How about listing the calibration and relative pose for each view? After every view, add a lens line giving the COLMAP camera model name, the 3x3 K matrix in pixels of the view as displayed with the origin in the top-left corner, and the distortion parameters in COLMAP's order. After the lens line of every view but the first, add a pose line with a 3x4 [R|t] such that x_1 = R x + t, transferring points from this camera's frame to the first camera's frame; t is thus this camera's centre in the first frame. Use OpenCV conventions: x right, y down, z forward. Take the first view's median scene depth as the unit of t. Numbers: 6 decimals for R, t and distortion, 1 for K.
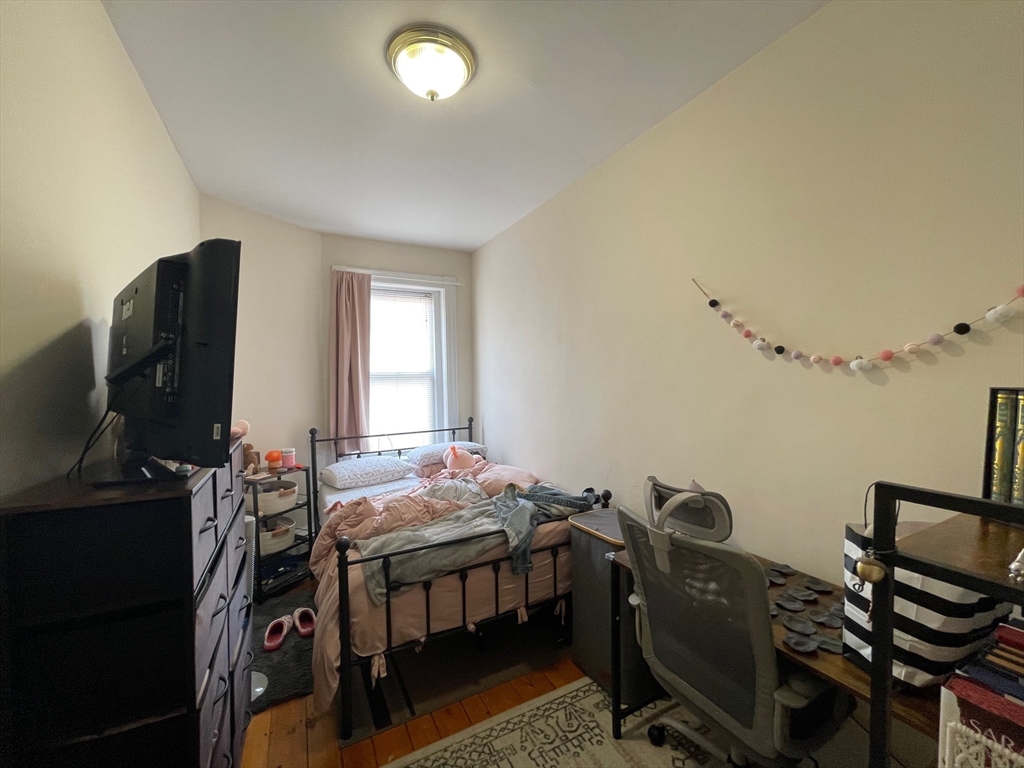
lens RADIAL K [[413.4, 0, 513.6], [0, 413.4, 384.0], [0, 0, 1]] dist [0.003684, 0.002172]
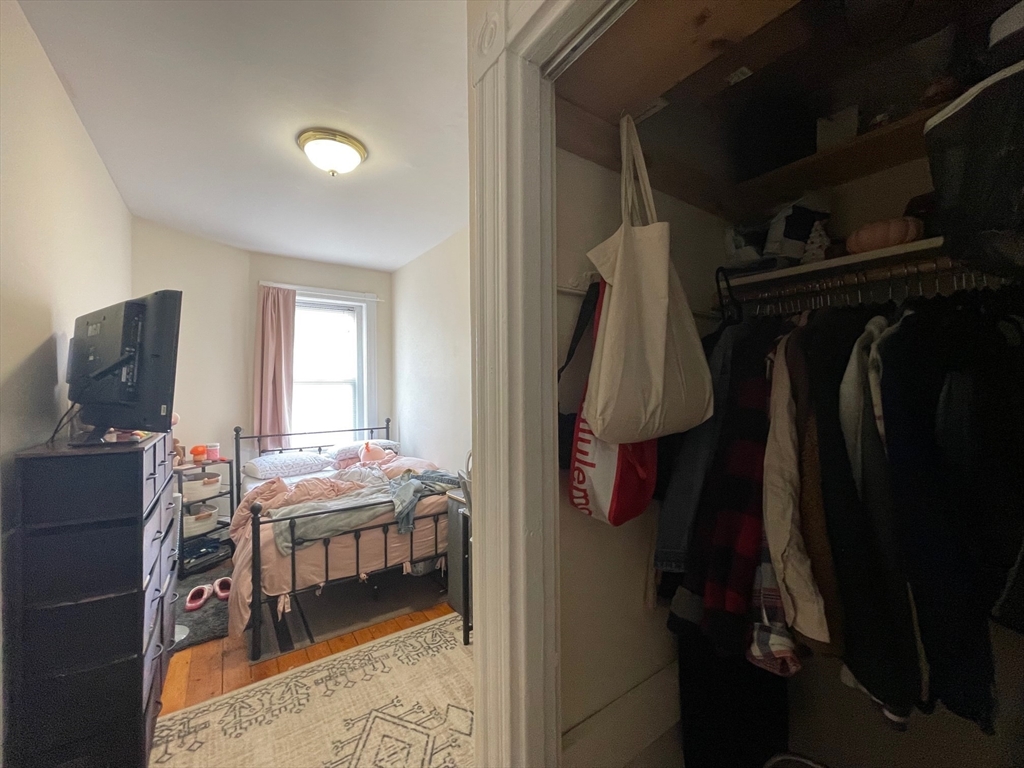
lens RADIAL K [[413.4, 0, 510.5], [0, 413.4, 385.1], [0, 0, 1]] dist [0.003684, 0.002172]
pose [[0.992685, 0.012490, 0.120086, 0.182089], [-0.010362, 0.999778, -0.018323, 0.014630], [-0.120289, 0.016945, 0.992594, -0.325419]]
